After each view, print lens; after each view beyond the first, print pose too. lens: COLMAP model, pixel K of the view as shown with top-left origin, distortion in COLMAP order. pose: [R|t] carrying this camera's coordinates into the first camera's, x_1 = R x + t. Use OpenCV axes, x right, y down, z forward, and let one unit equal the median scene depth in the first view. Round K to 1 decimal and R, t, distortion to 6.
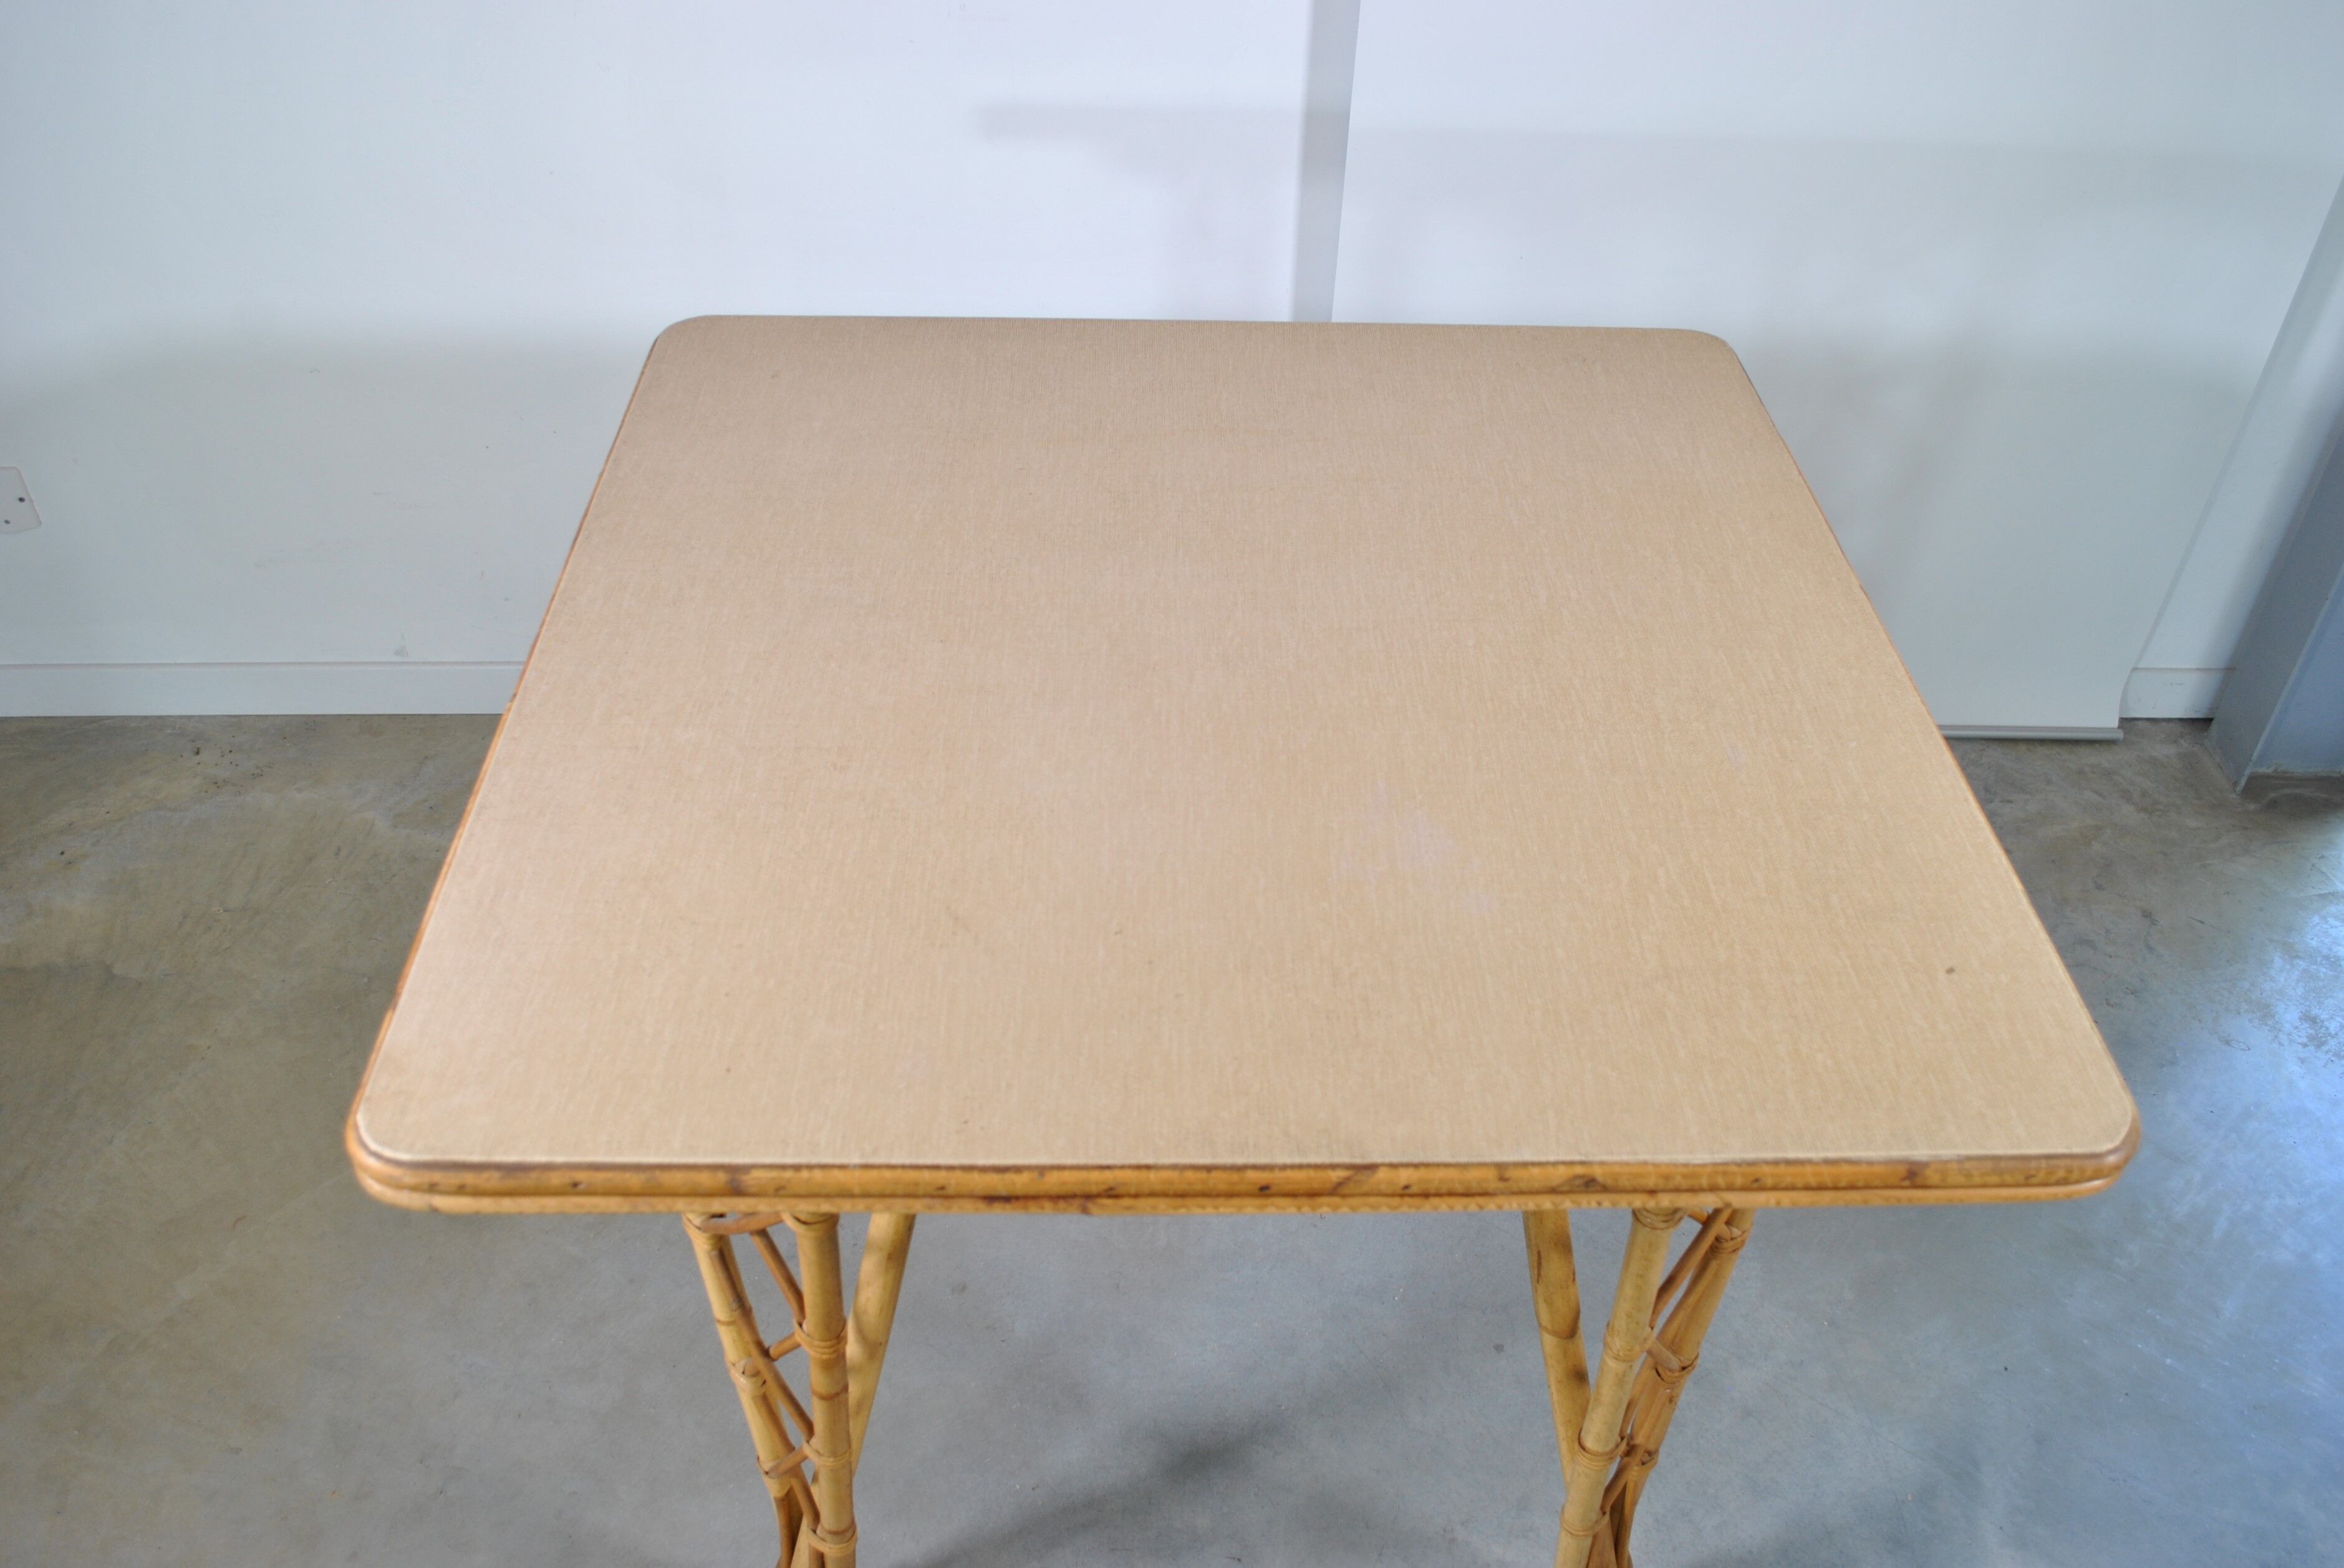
lens RADIAL K [[1892.1, 0, 1182.0], [0, 1892.1, 788.3], [0, 0, 1]] dist [-0.082716, 0.011231]
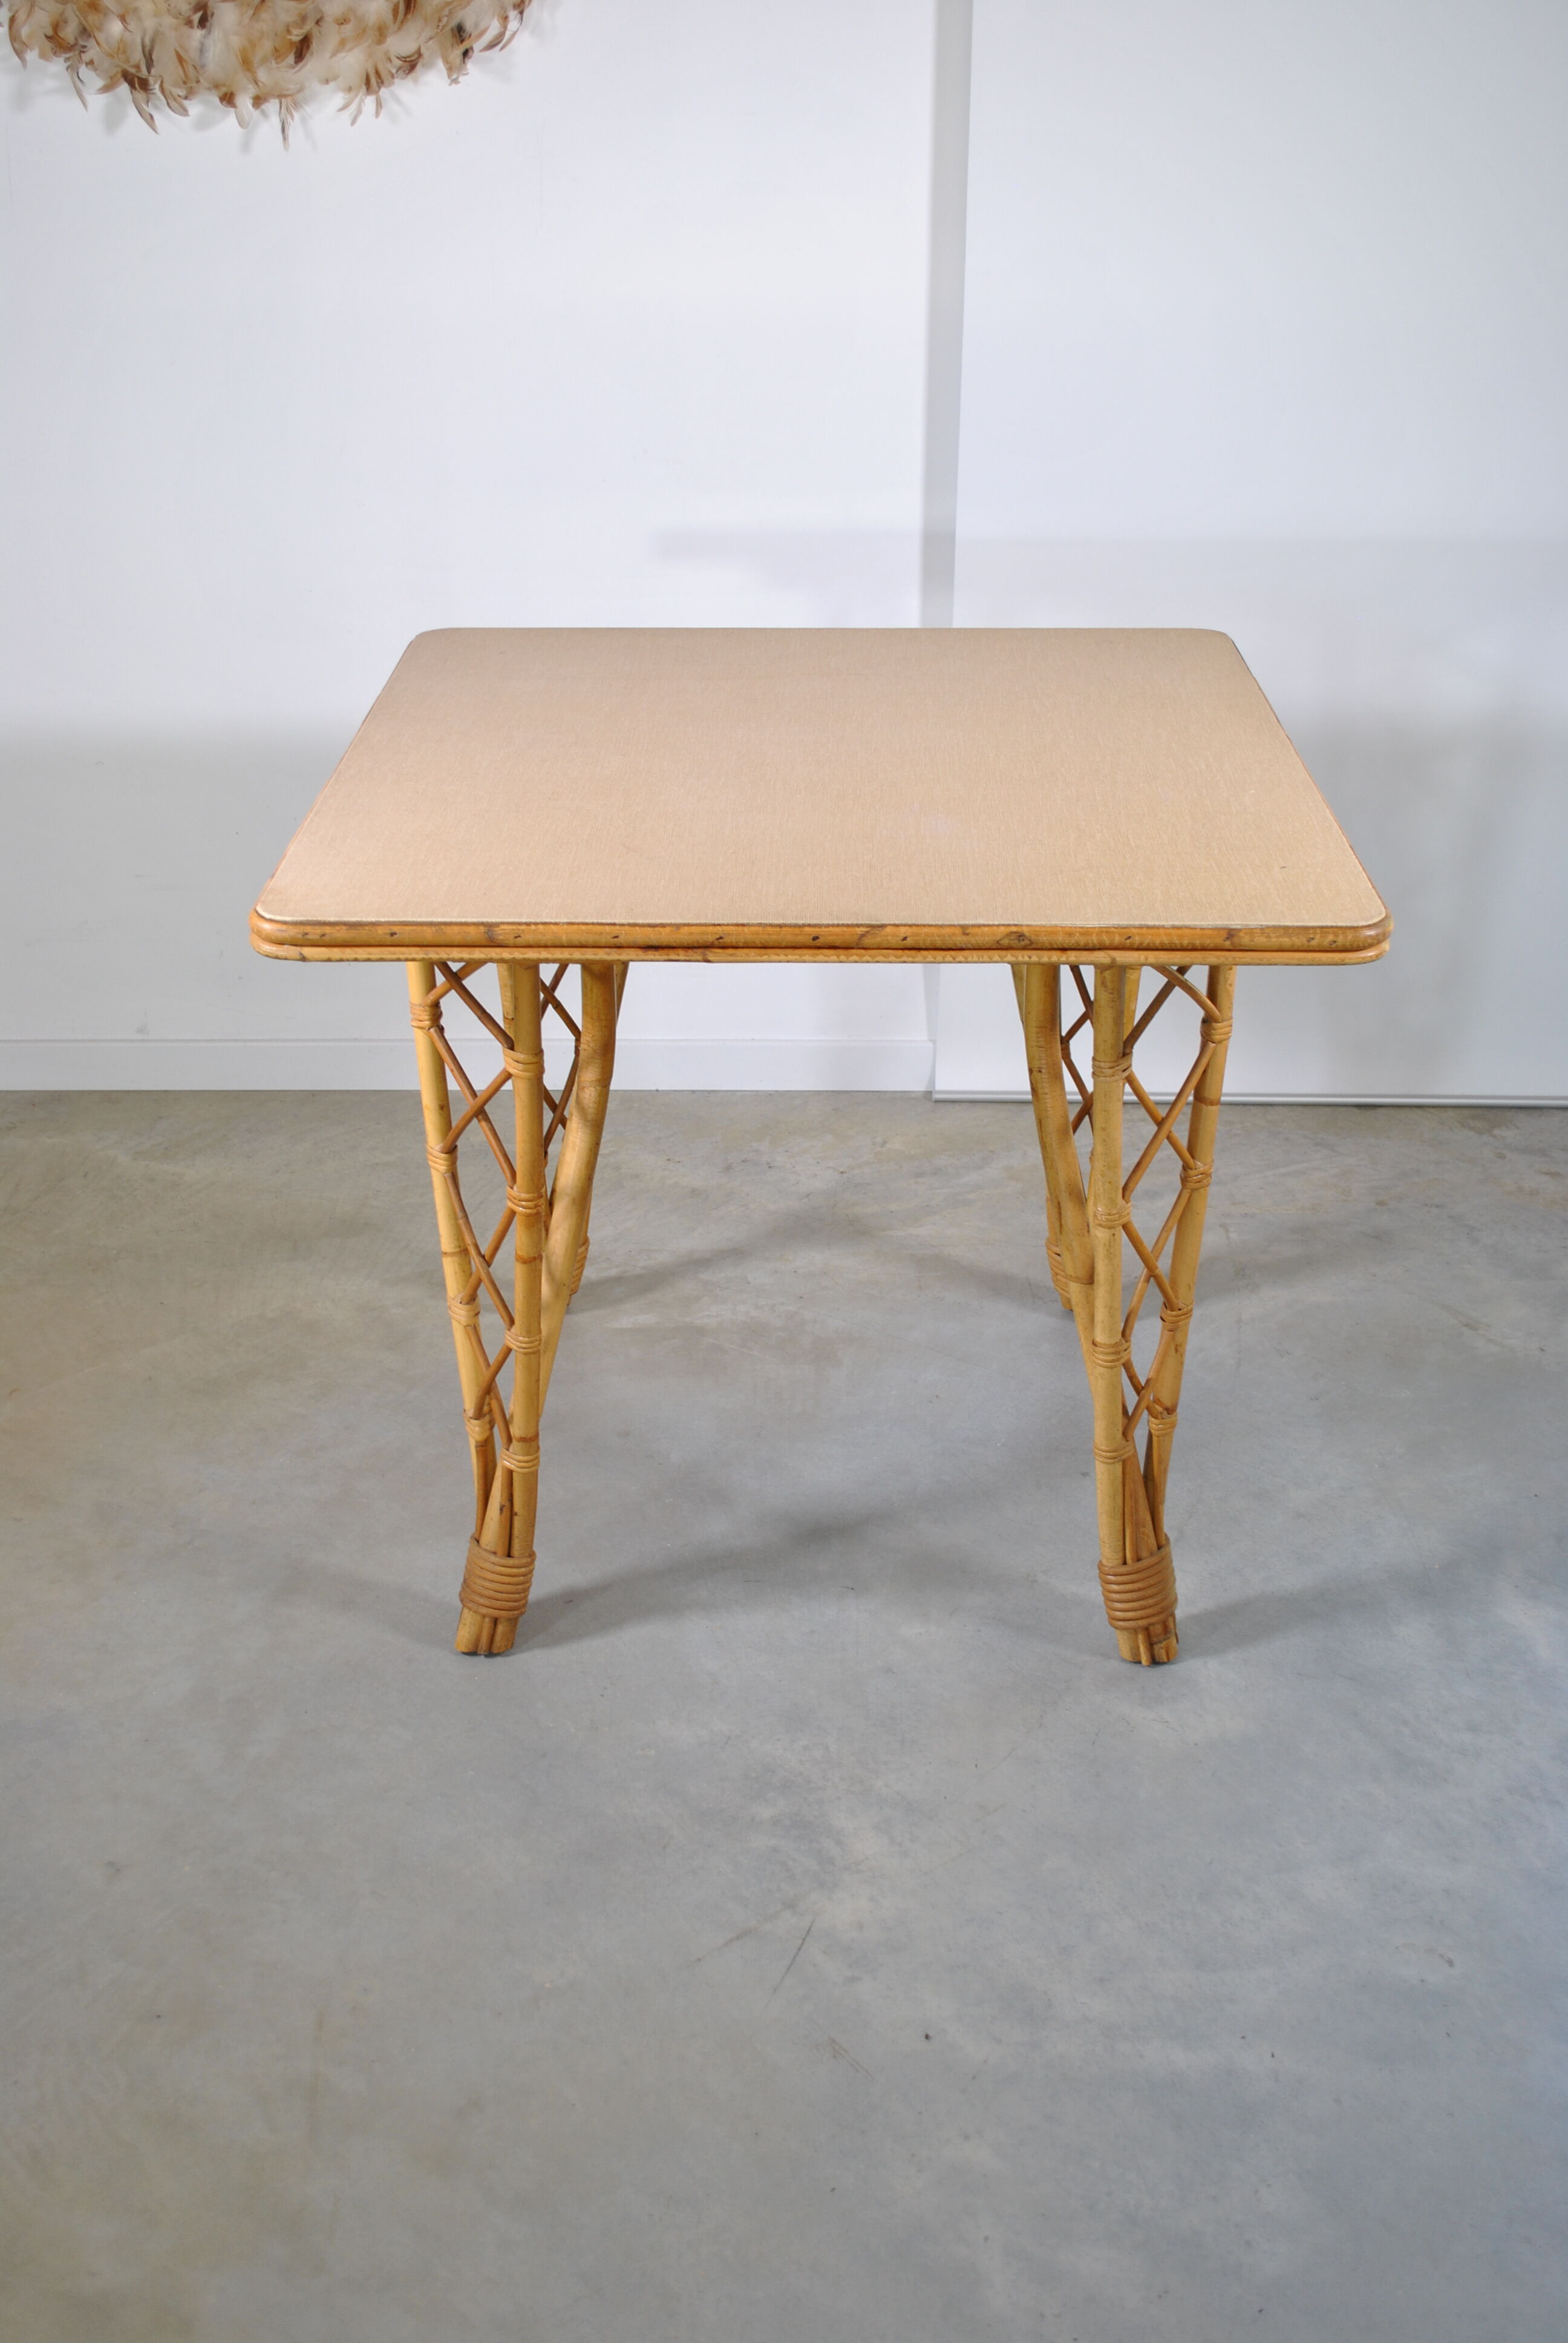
lens RADIAL K [[2344.7, 0, 772.3], [0, 2344.7, 1164.2], [0, 0, 1]] dist [-0.066566, 0.021131]
pose [[0.998217, -0.008531, -0.059079, 0.065190], [-0.004490, 0.976201, -0.216823, 0.440846], [0.059522, 0.216702, 0.974422, -0.480634]]
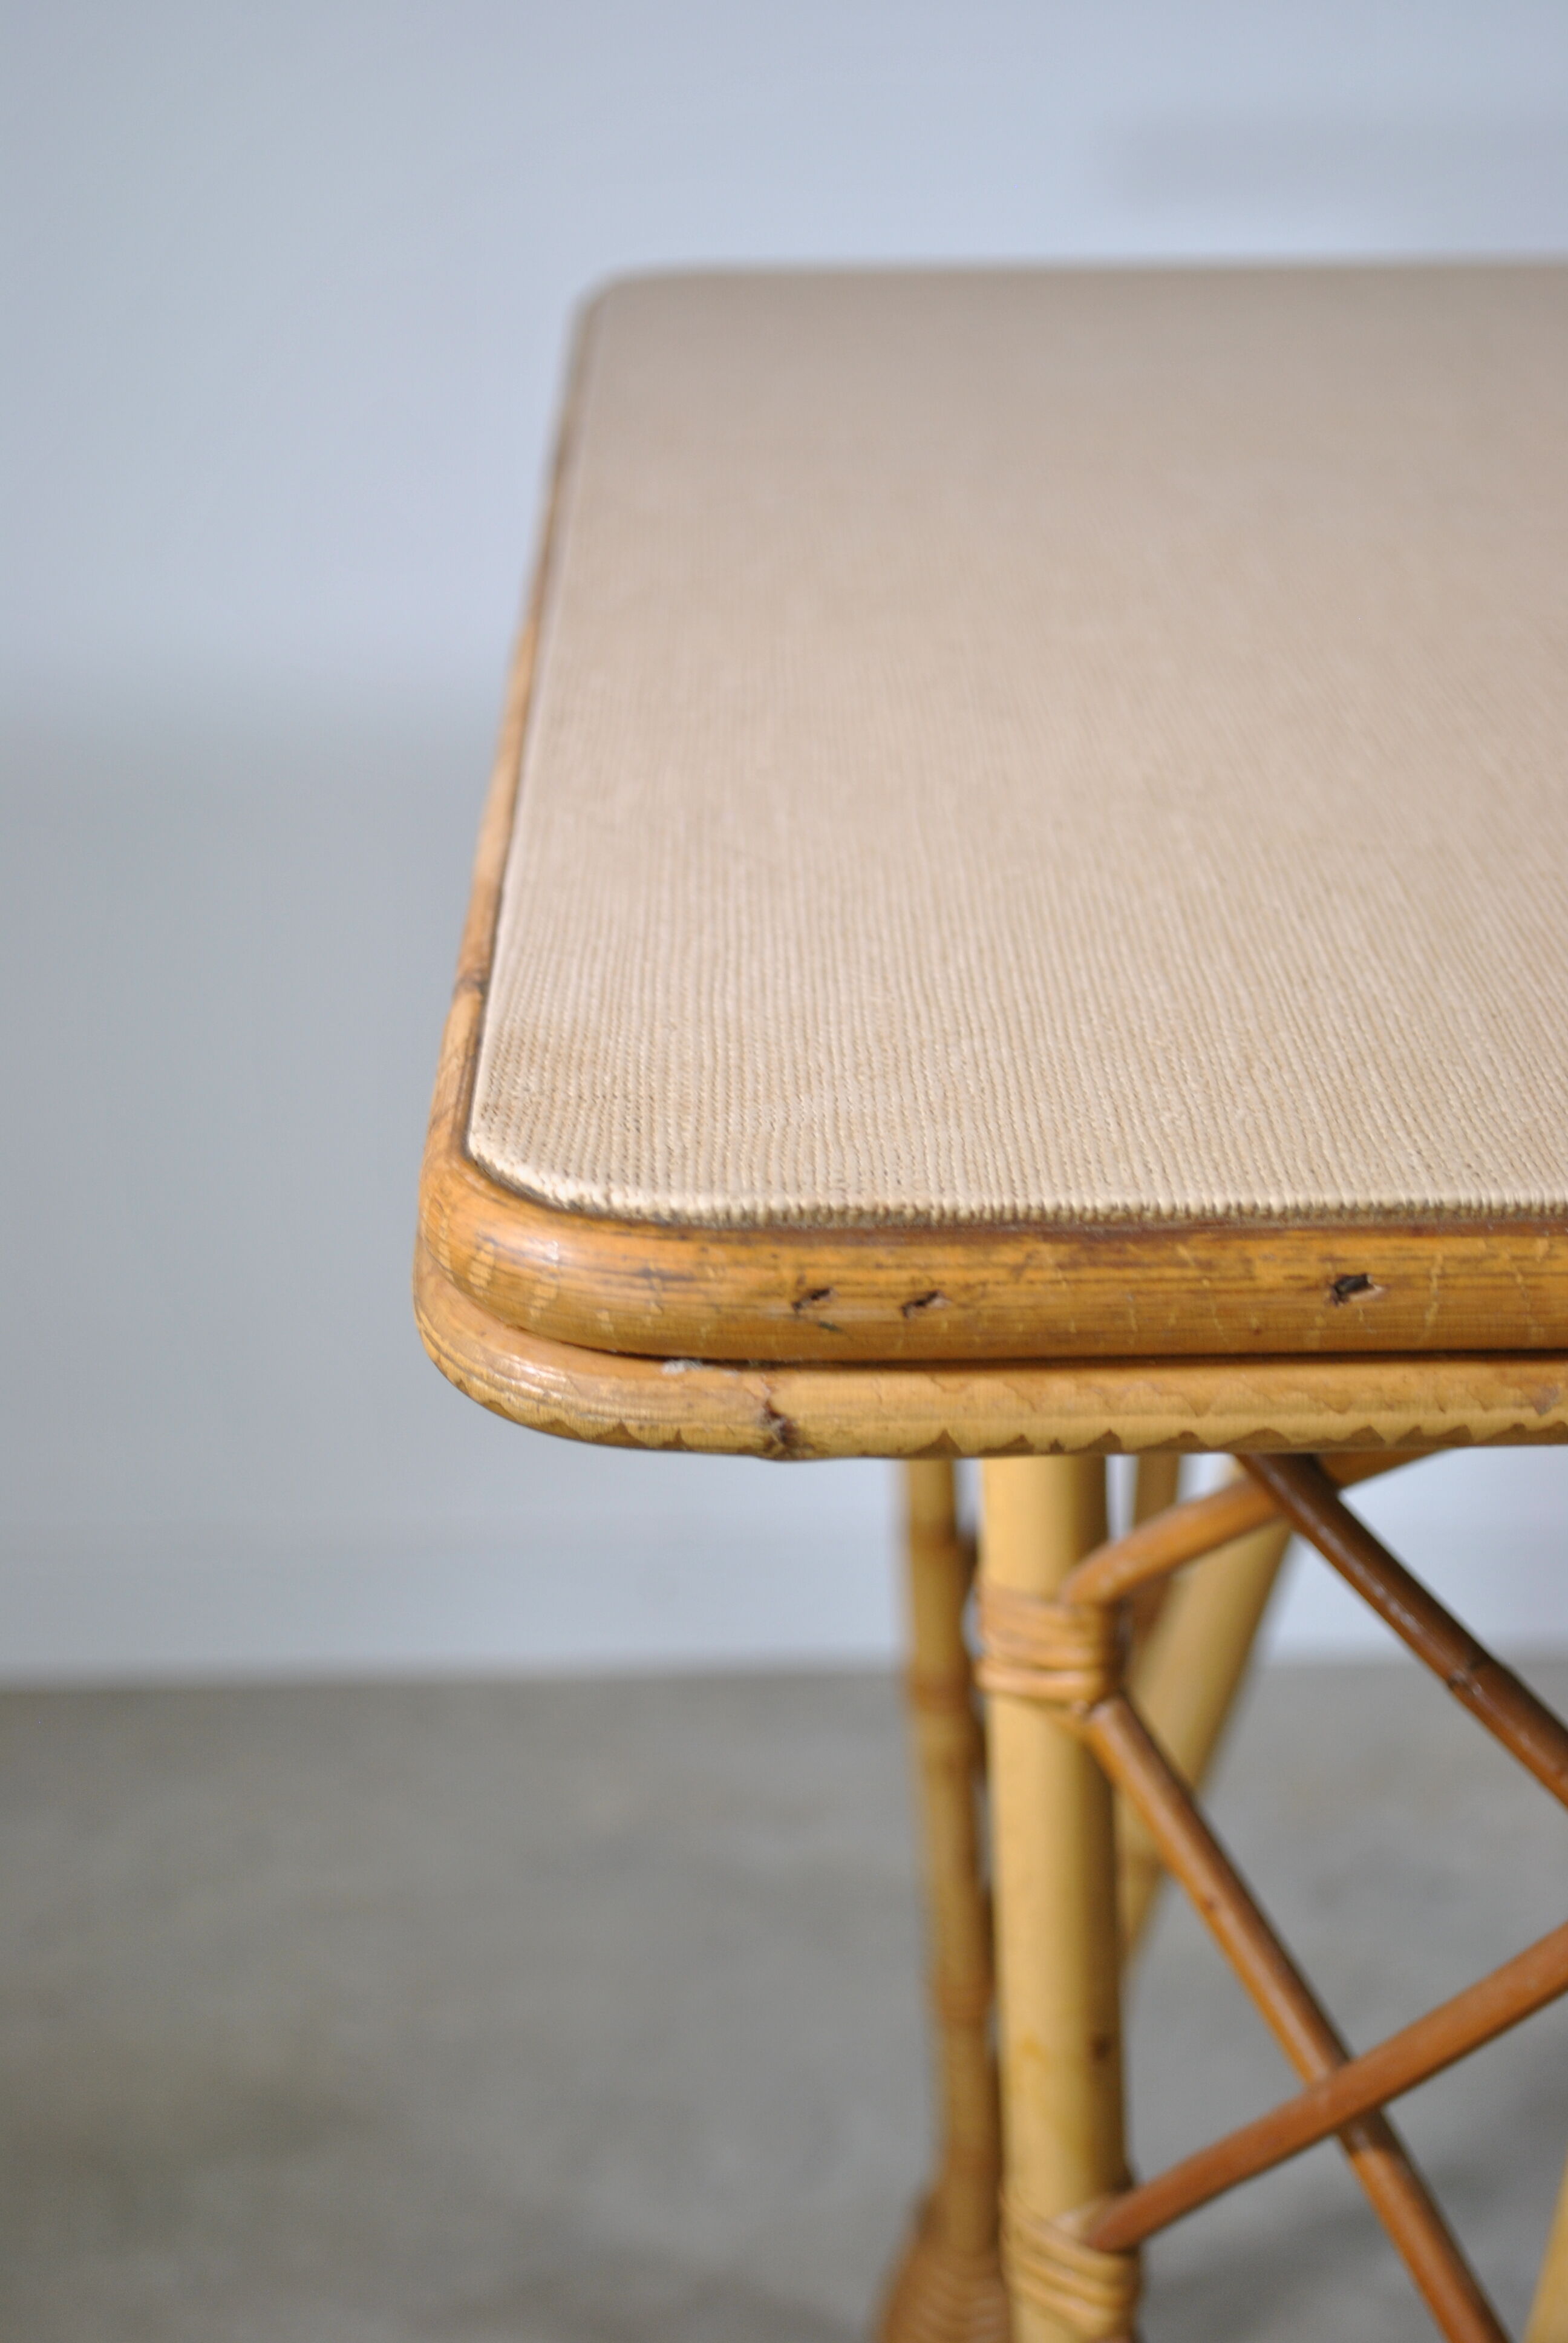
lens RADIAL K [[3884.9, 0, 572.3], [0, 3884.9, 1172.0], [0, 0, 1]] dist [-0.015363, -0.047544]
pose [[0.996251, -0.033763, -0.079647, -0.202218], [0.005921, 0.945147, -0.326591, 0.196131], [0.086305, 0.324895, 0.941804, 0.239327]]
